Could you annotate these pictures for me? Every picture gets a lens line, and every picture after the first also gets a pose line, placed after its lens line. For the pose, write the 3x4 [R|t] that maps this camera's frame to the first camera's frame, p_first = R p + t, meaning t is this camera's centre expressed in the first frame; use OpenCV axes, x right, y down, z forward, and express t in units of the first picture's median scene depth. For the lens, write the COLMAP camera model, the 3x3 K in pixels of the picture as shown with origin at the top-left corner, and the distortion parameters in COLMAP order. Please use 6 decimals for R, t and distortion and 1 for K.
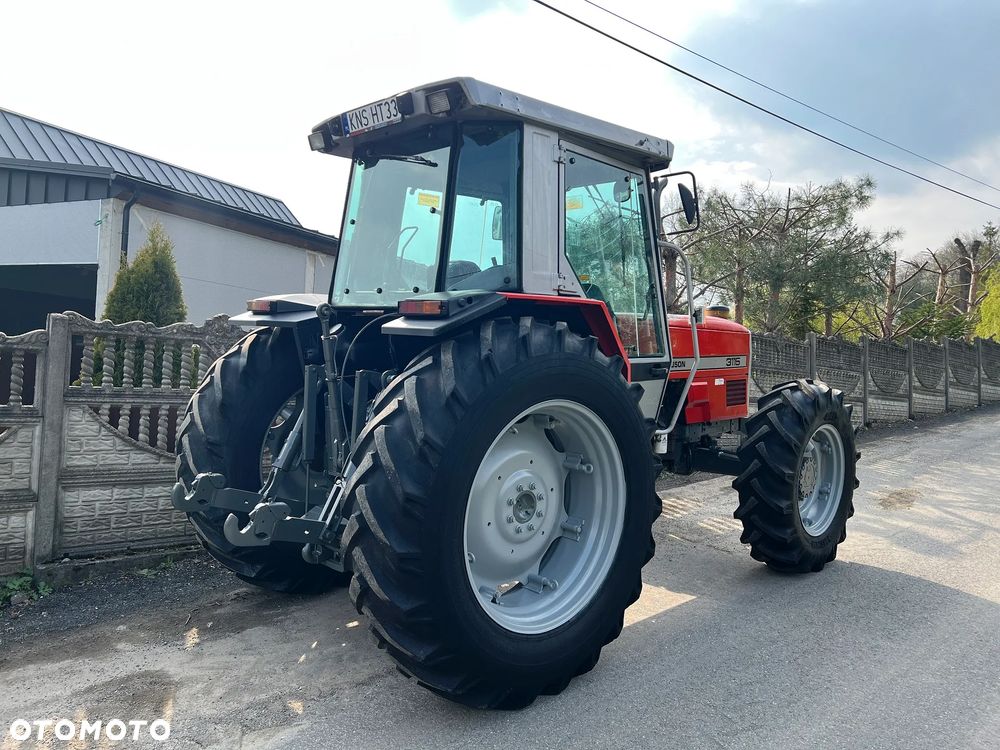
lens RADIAL K [[727.4, 0, 500.0], [0, 727.4, 375.0], [0, 0, 1]] dist [0.003964, 0.001172]
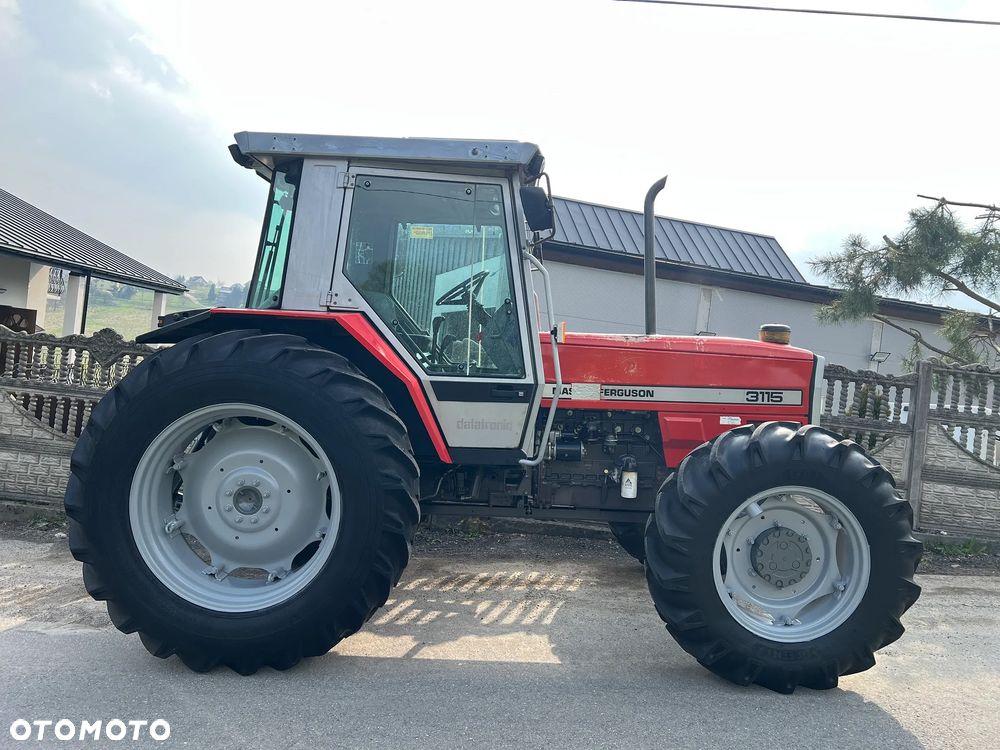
lens RADIAL K [[753.1, 0, 482.4], [0, 753.1, 382.5], [0, 0, 1]] dist [0.004969, 0.000298]
pose [[0.770422, 0.003167, -0.637526, 0.975813], [-0.052581, 0.996896, -0.058590, 0.047837], [0.635362, 0.078660, 0.768198, 0.312880]]
